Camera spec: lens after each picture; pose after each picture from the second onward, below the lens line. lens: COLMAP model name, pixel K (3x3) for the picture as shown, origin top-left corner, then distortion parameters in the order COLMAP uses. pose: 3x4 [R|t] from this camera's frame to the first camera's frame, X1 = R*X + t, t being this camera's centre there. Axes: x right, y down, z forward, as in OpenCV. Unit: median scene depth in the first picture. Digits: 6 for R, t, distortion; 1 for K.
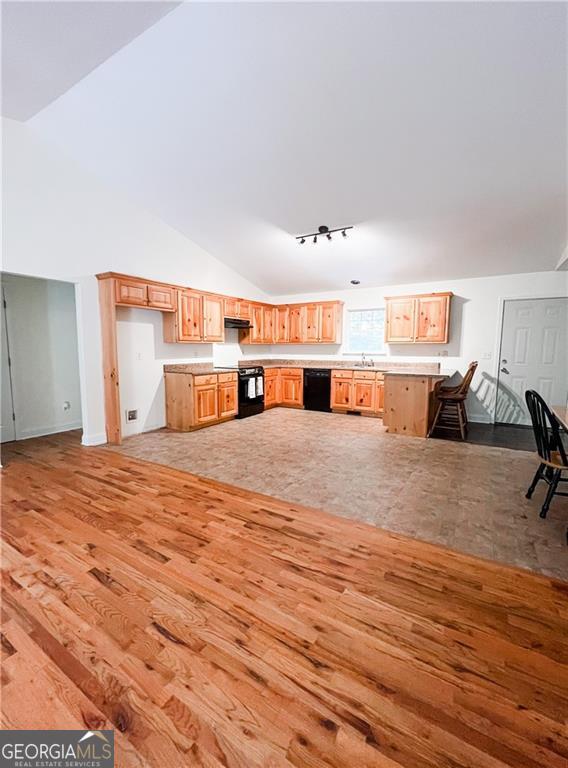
lens RADIAL K [[329.4, 0, 277.0], [0, 329.4, 382.9], [0, 0, 1]] dist [-0.002310, 0.000683]
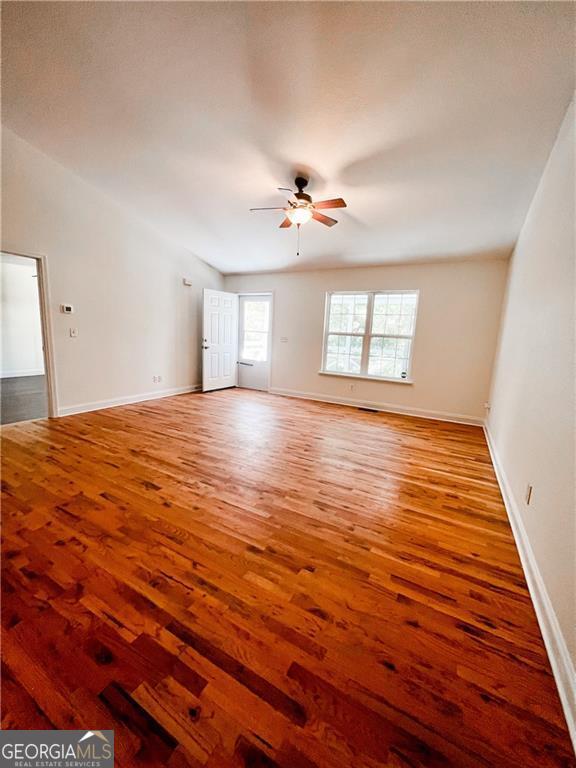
lens RADIAL K [[306.7, 0, 284.4], [0, 306.7, 384.4], [0, 0, 1]] dist [-0.001285, 0.000281]
pose [[-0.997433, -0.044538, -0.056073, -0.400073], [-0.058189, 0.960490, 0.272162, -0.098922], [0.041736, 0.274726, -0.960616, 0.861388]]
